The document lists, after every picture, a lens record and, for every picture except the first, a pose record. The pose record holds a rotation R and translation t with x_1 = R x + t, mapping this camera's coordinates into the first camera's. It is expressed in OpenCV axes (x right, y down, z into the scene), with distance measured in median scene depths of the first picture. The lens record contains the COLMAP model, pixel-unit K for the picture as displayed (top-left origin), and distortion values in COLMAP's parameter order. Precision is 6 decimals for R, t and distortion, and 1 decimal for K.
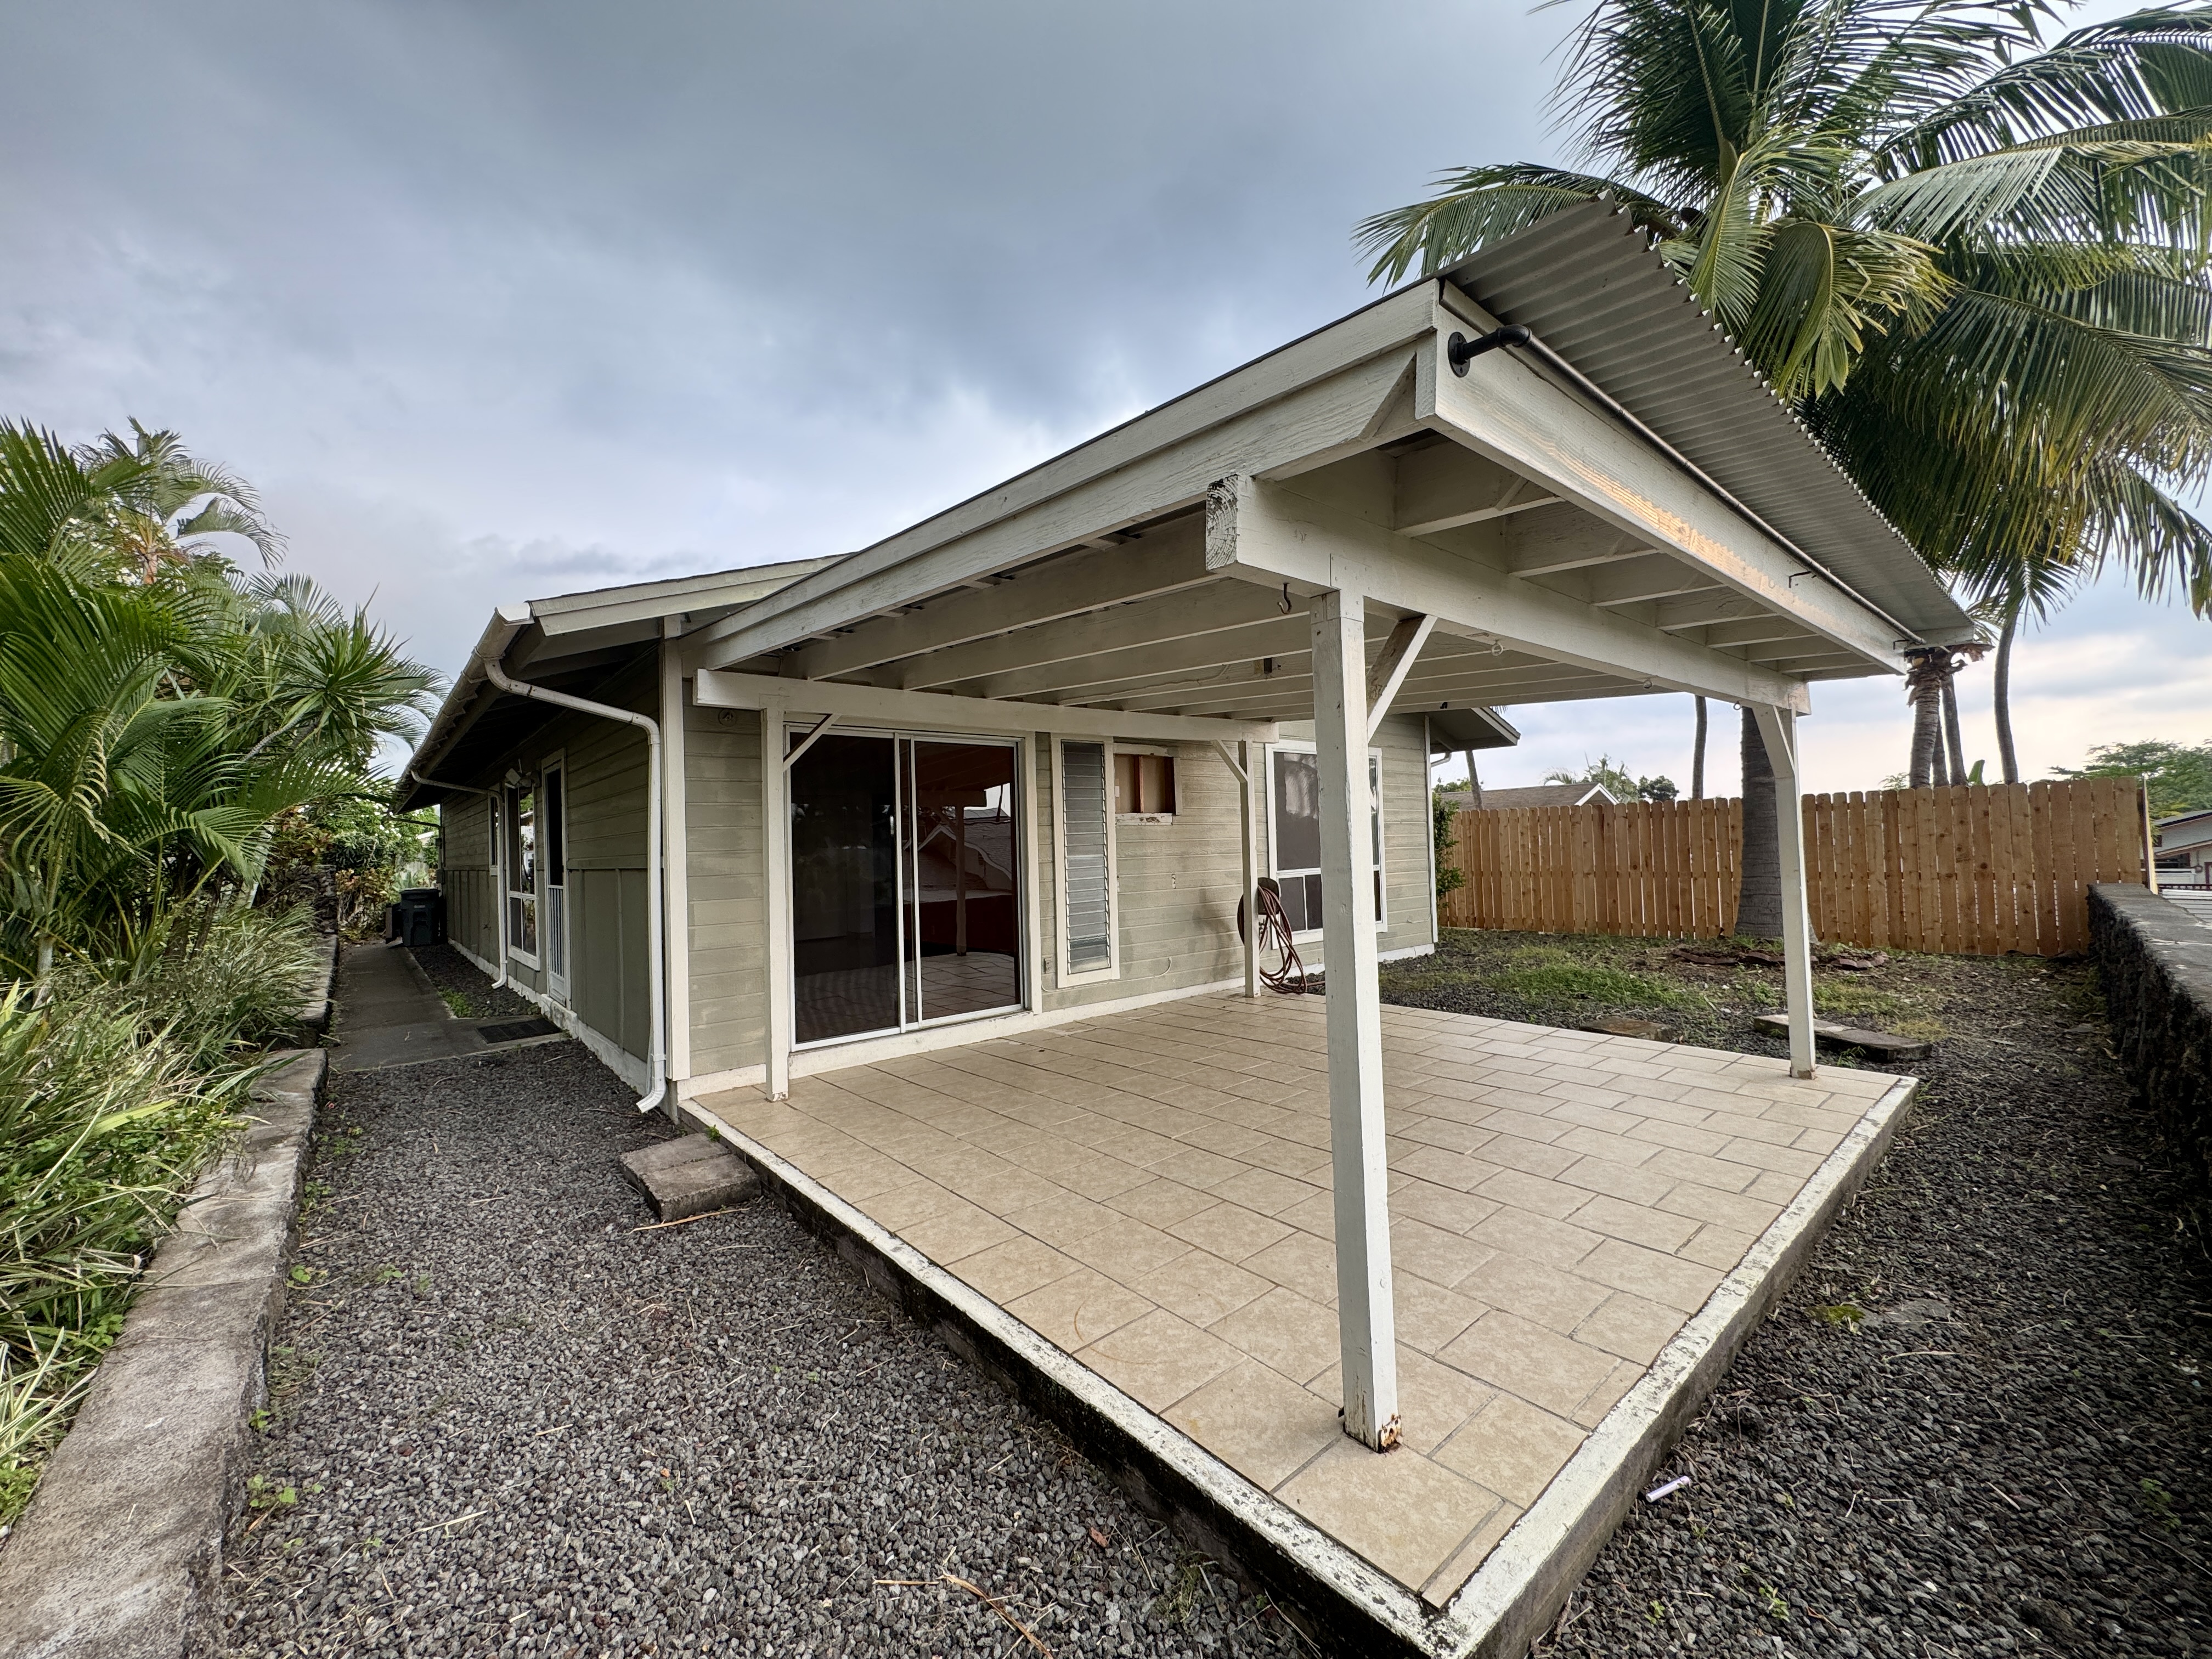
lens RADIAL K [[887.6, 0, 1101.2], [0, 887.6, 827.3], [0, 0, 1]] dist [-0.004263, -0.000231]
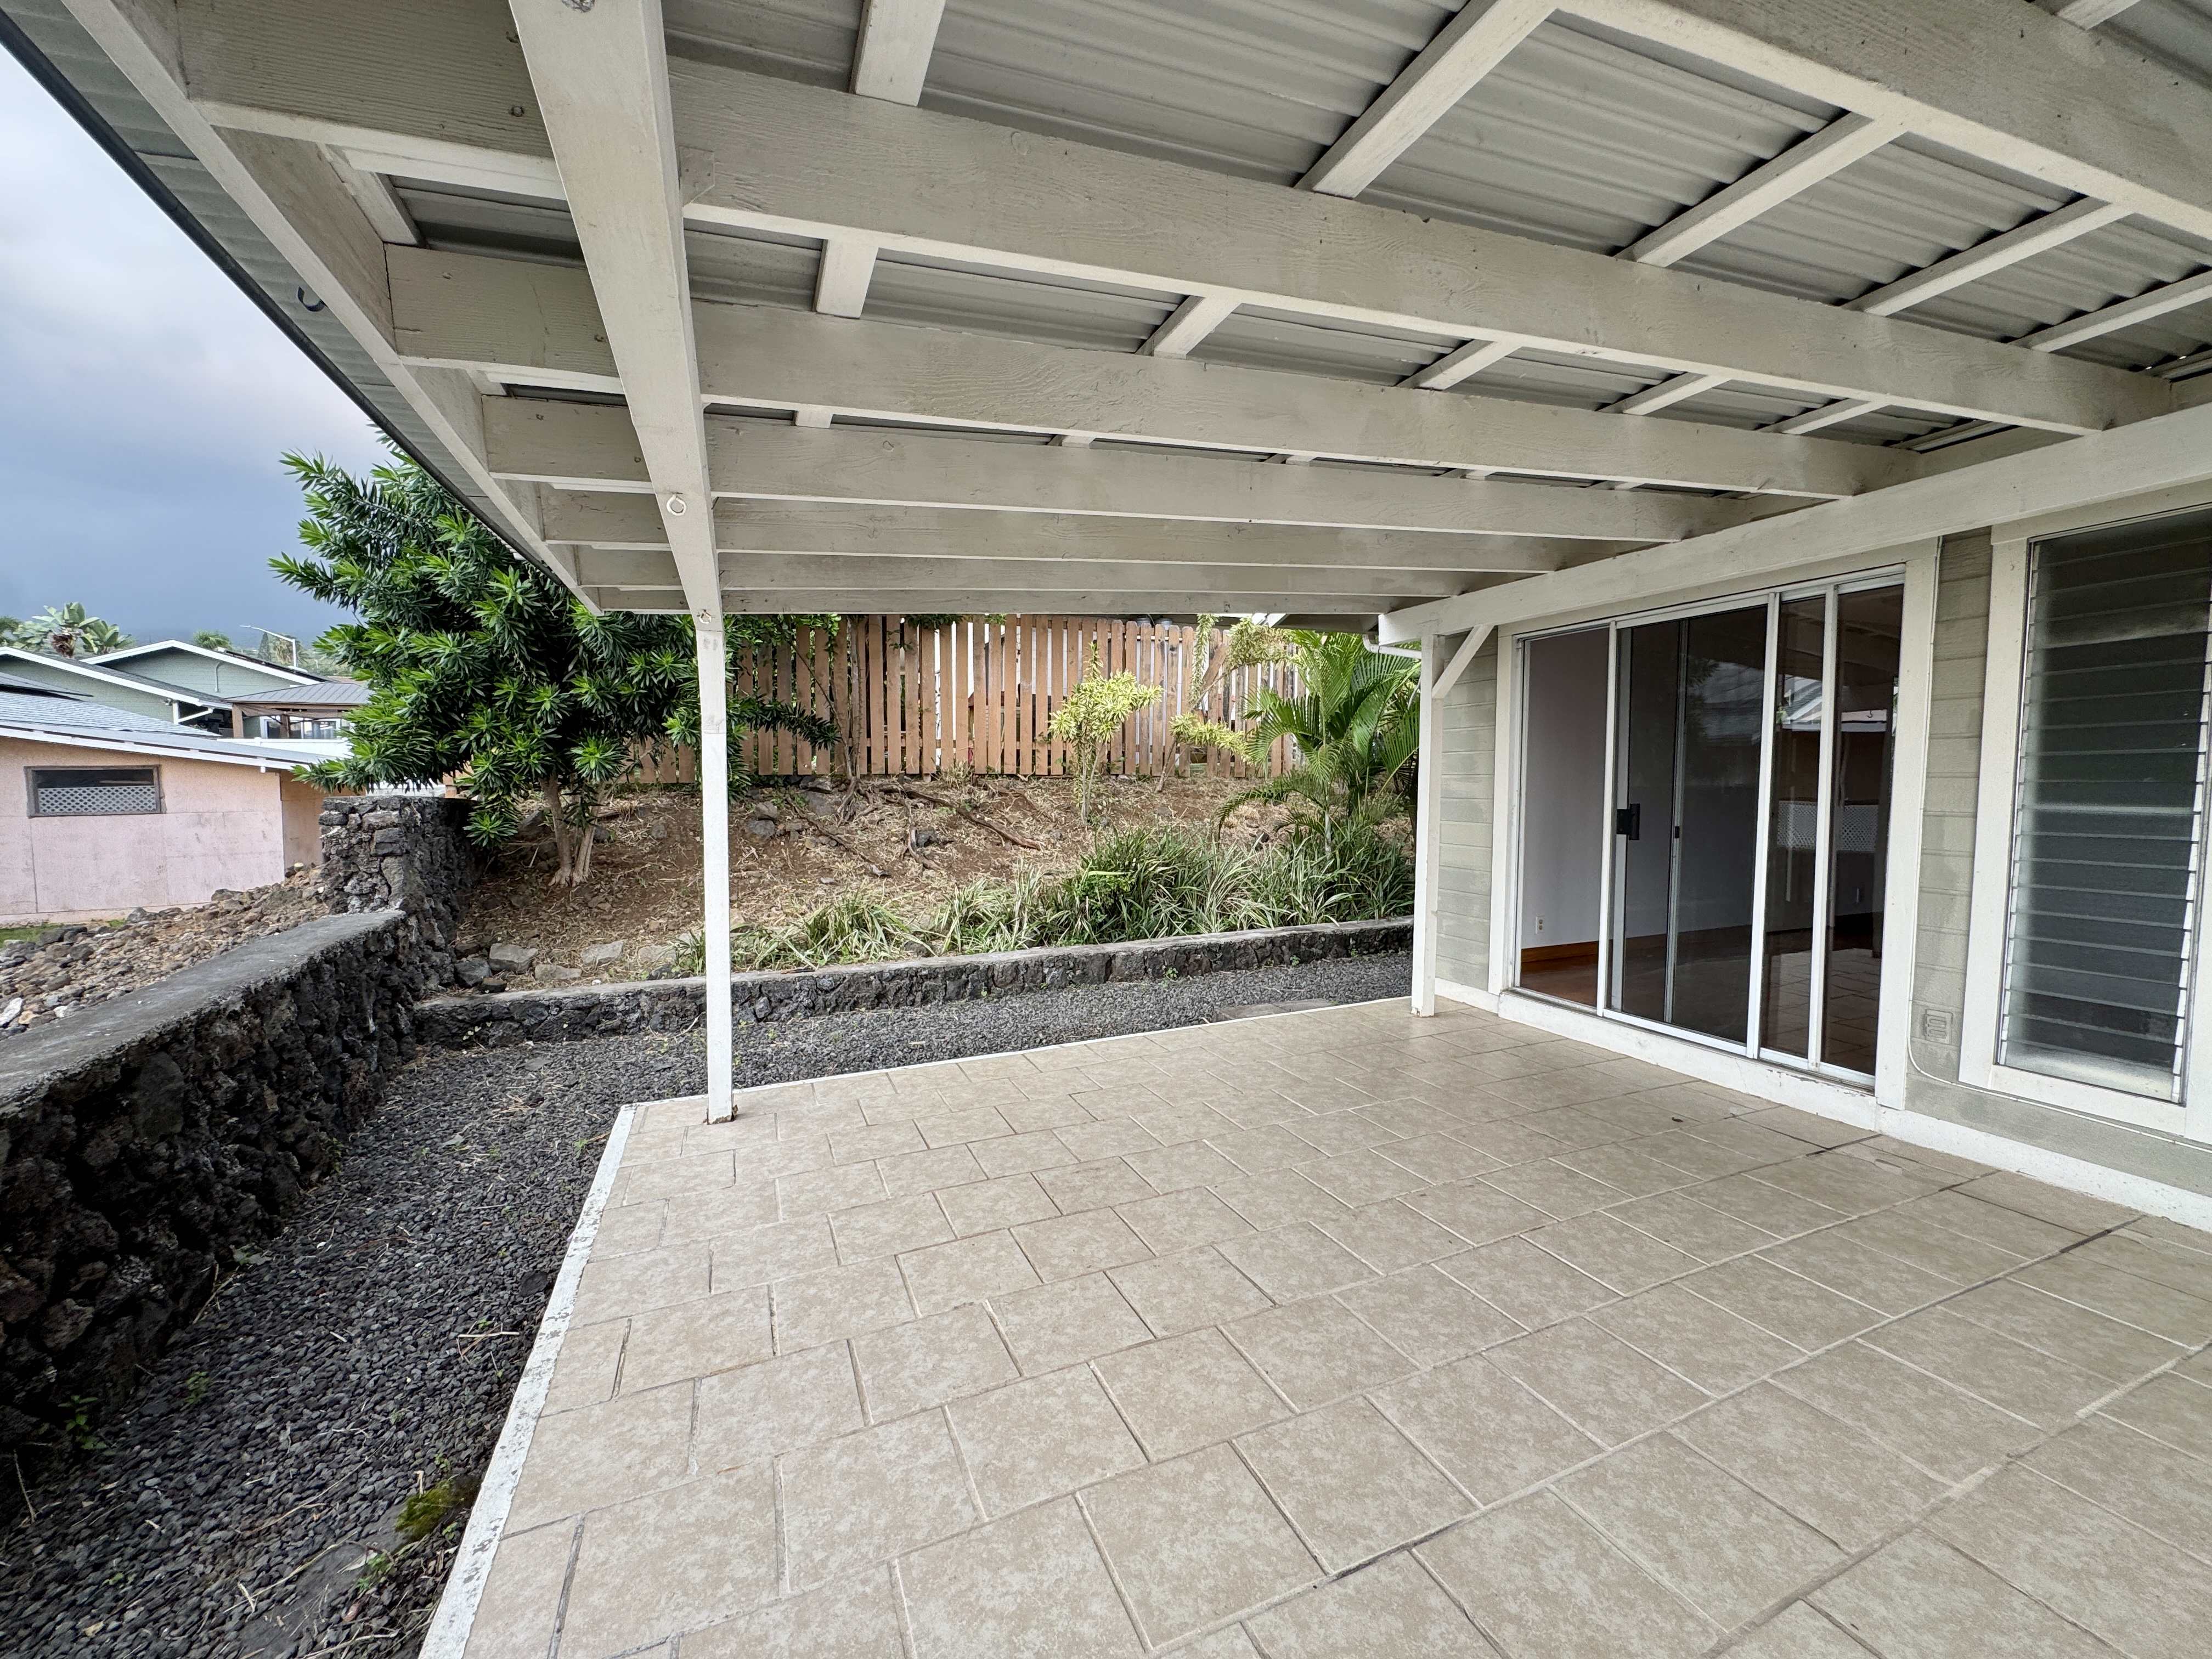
lens RADIAL K [[887.6, 0, 1100.9], [0, 887.6, 833.5], [0, 0, 1]] dist [-0.004263, -0.000231]
pose [[-0.314392, 0.094021, -0.944626, 0.930316], [0.035773, 0.995550, 0.087184, -0.013346], [0.948619, -0.006382, -0.316357, 1.253937]]
